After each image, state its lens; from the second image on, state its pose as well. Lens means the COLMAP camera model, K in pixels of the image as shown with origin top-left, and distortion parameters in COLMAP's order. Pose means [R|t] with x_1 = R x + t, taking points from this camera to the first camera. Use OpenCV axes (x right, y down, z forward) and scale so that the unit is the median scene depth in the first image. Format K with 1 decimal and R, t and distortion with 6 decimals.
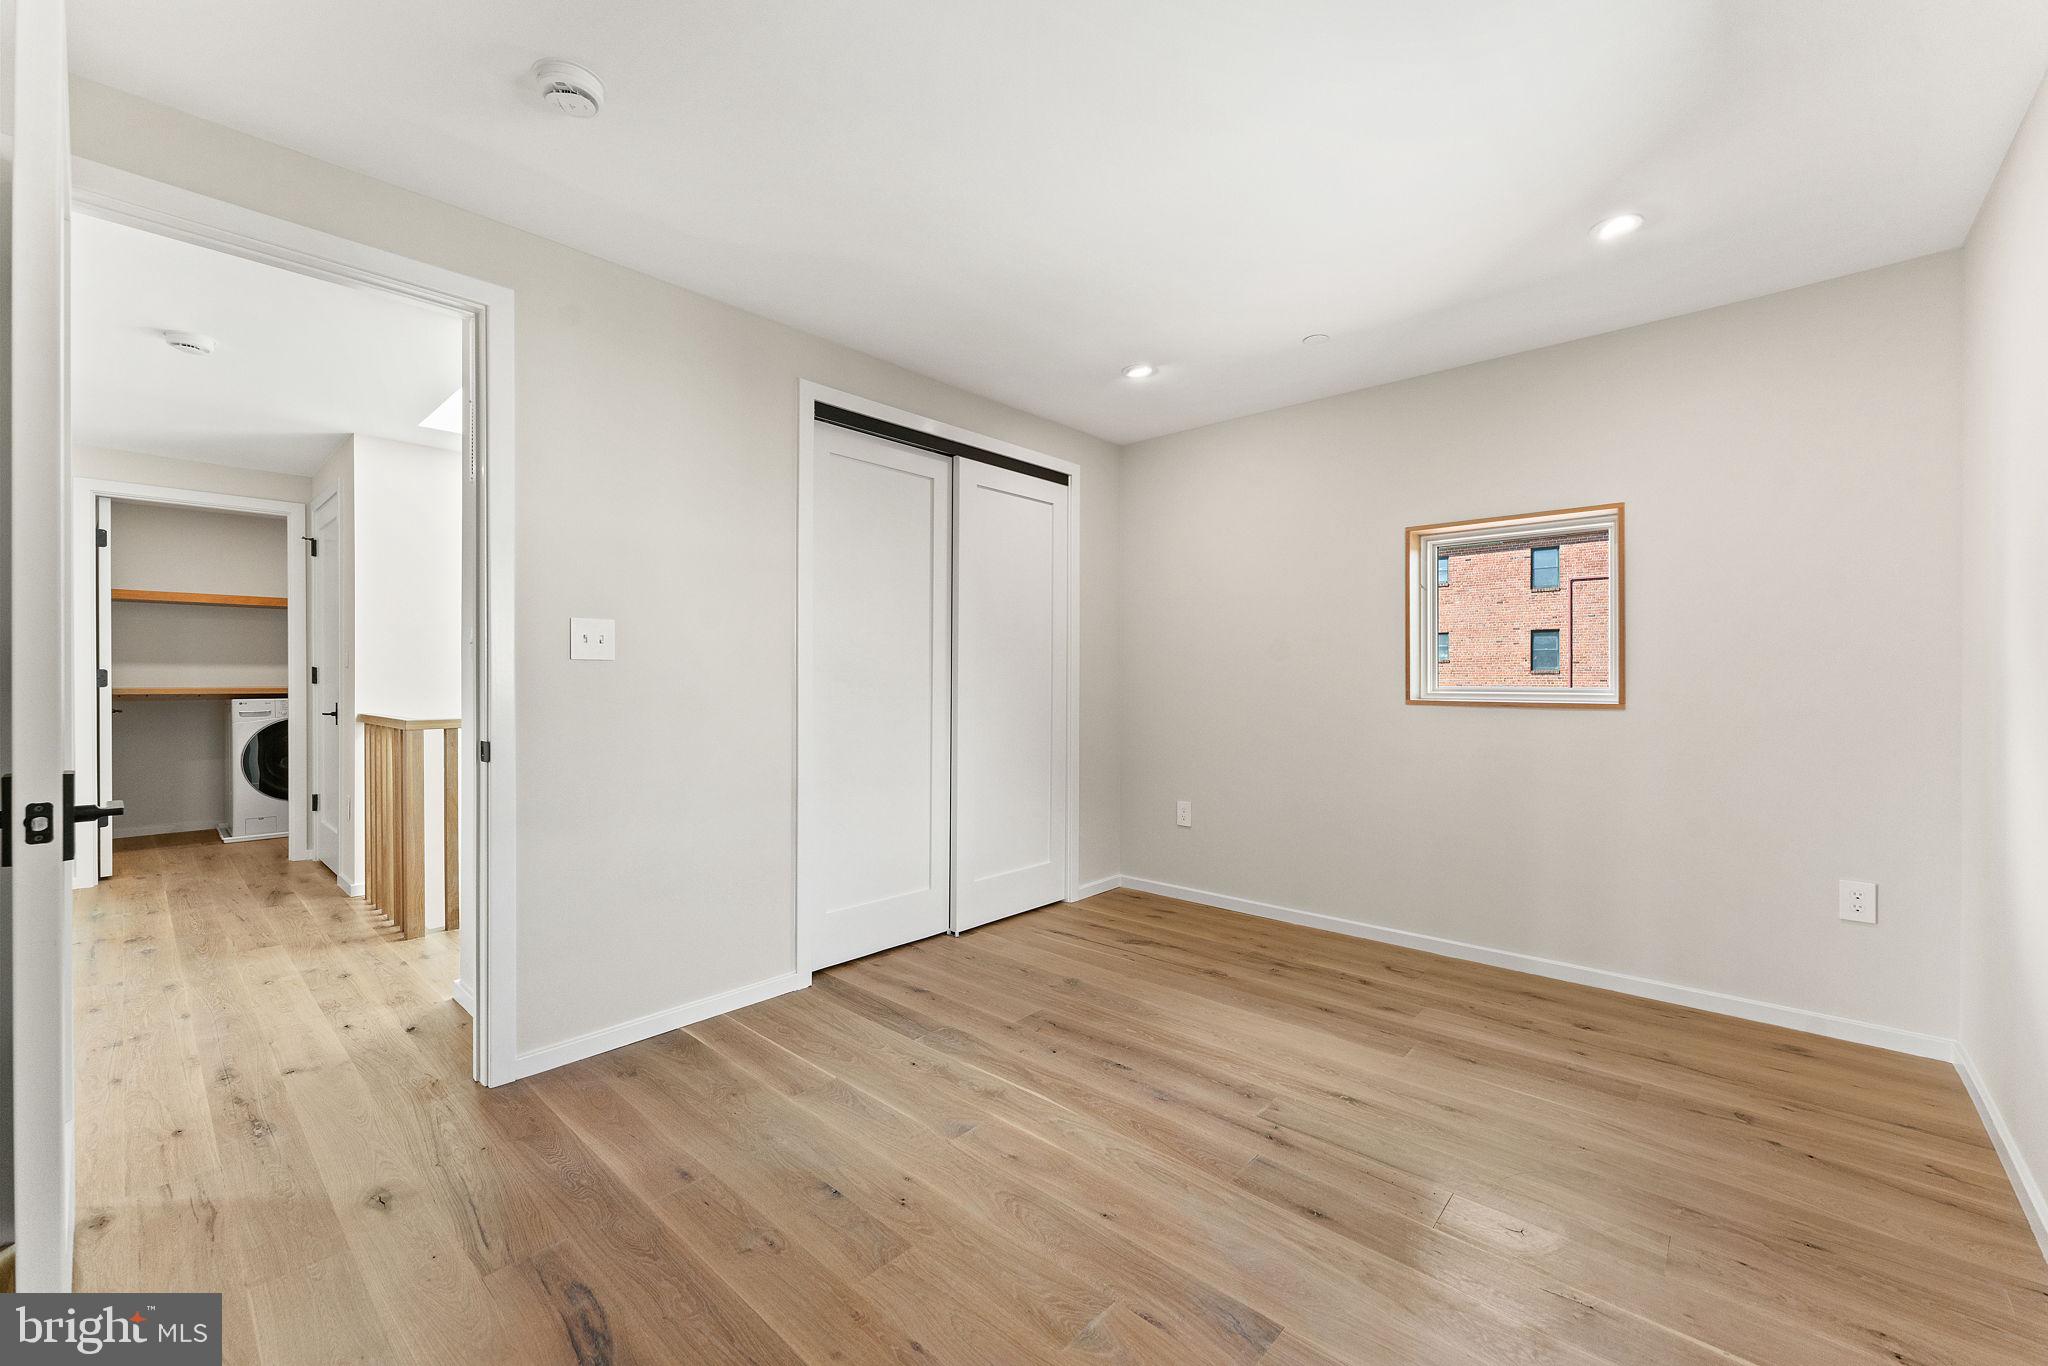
lens RADIAL K [[821.3, 0, 1023.4], [0, 821.3, 689.4], [0, 0, 1]] dist [-0.000373, -0.000130]
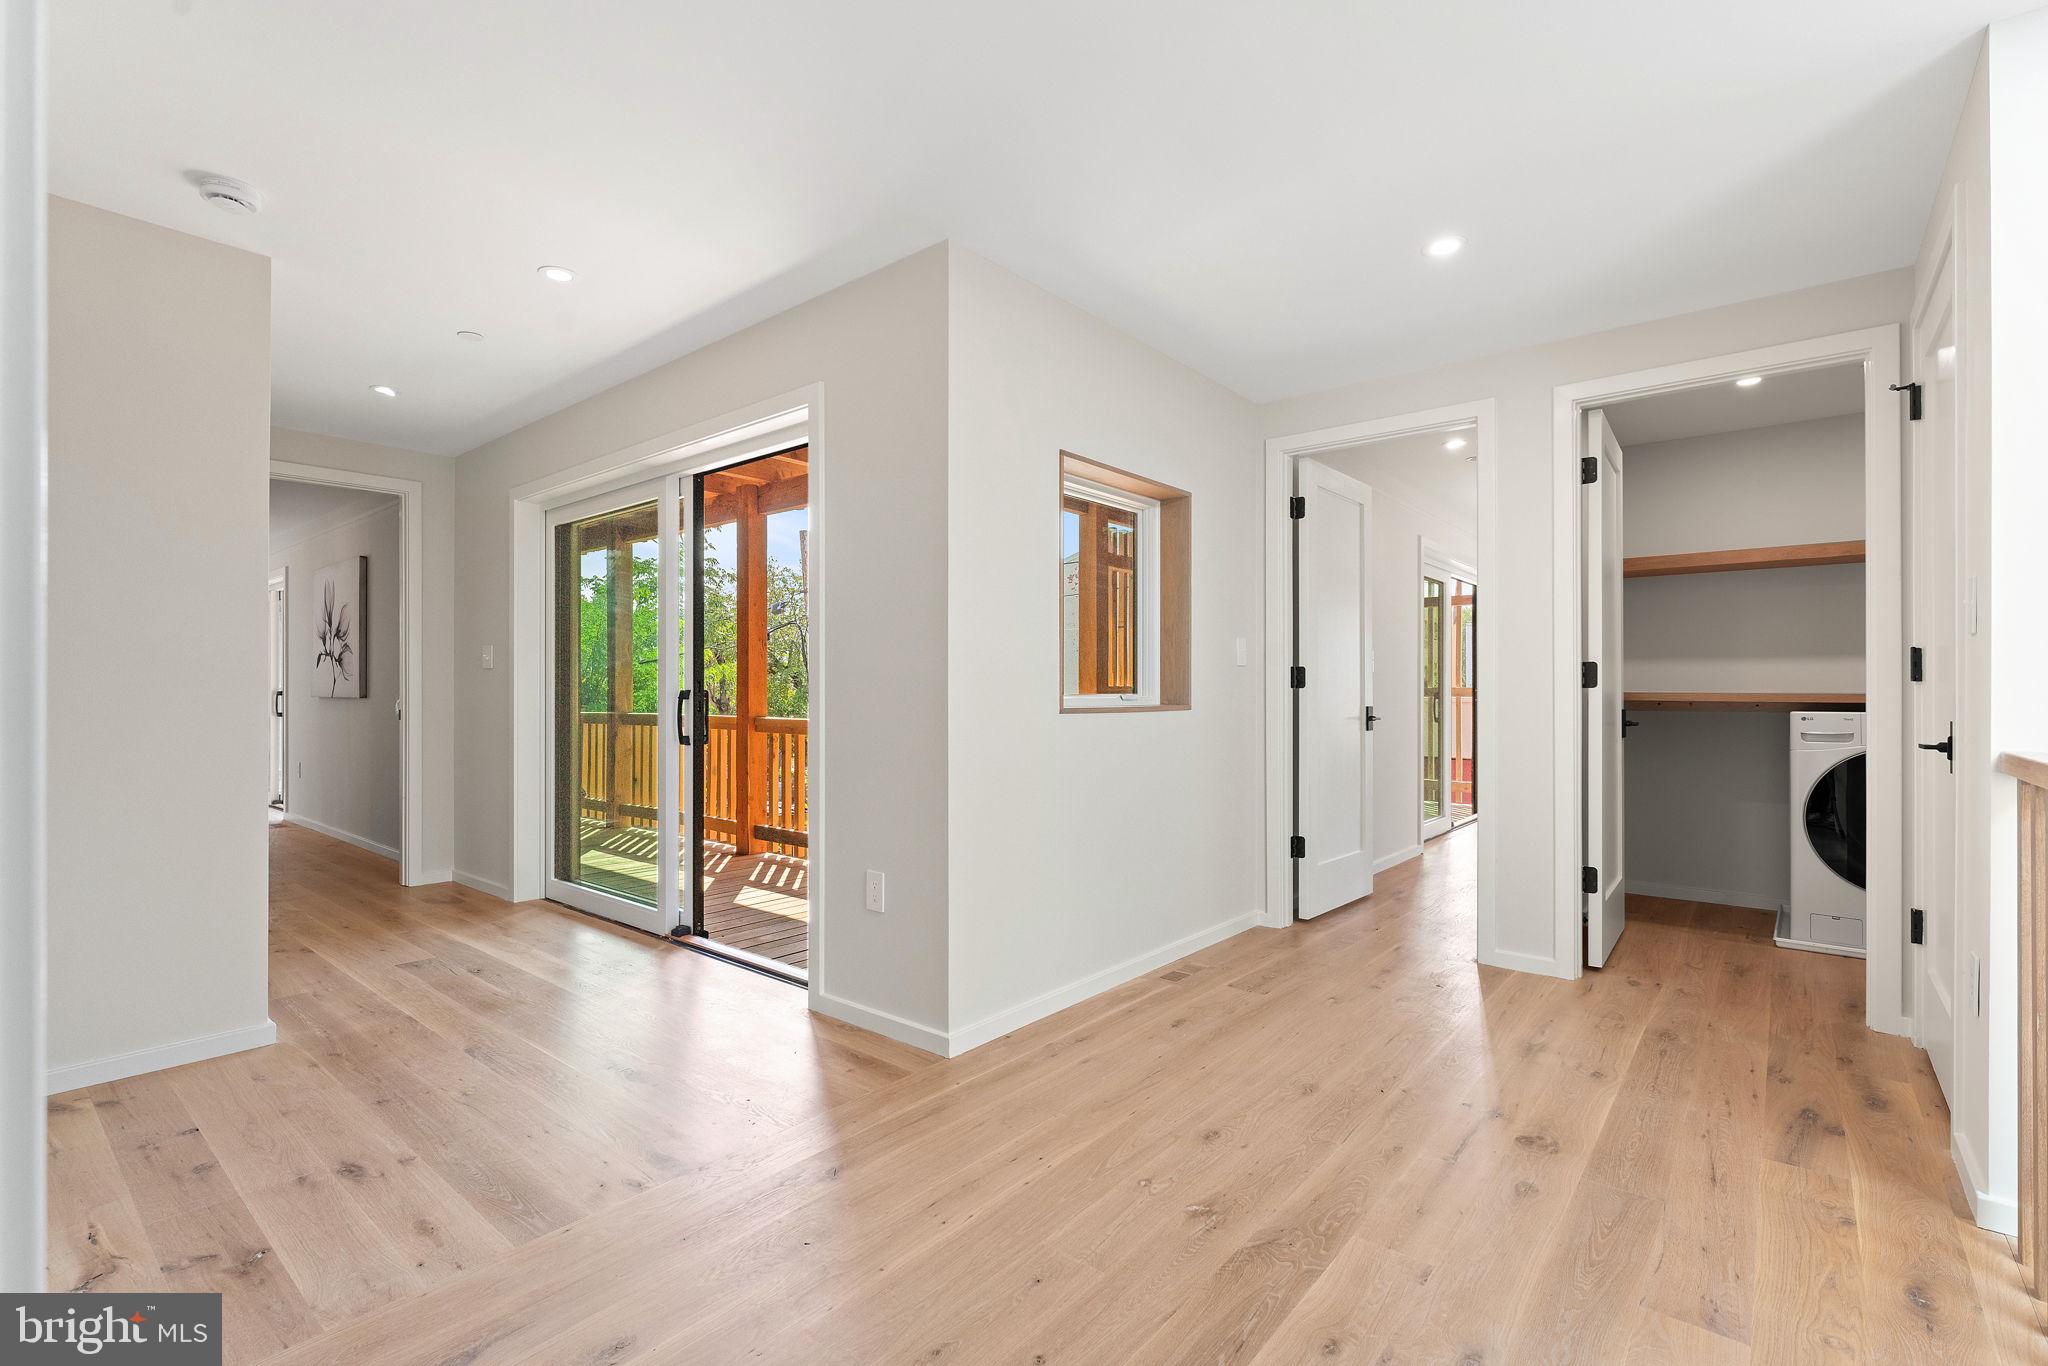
lens RADIAL K [[922.5, 0, 1024.0], [0, 922.5, 683.0], [0, 0, 1]] dist [-0.000247, -0.000524]
pose [[0.047105, -0.009860, -0.998841, -0.339481], [-0.013743, 0.999850, -0.010518, 0.006683], [0.998795, 0.014223, 0.046963, 0.442458]]
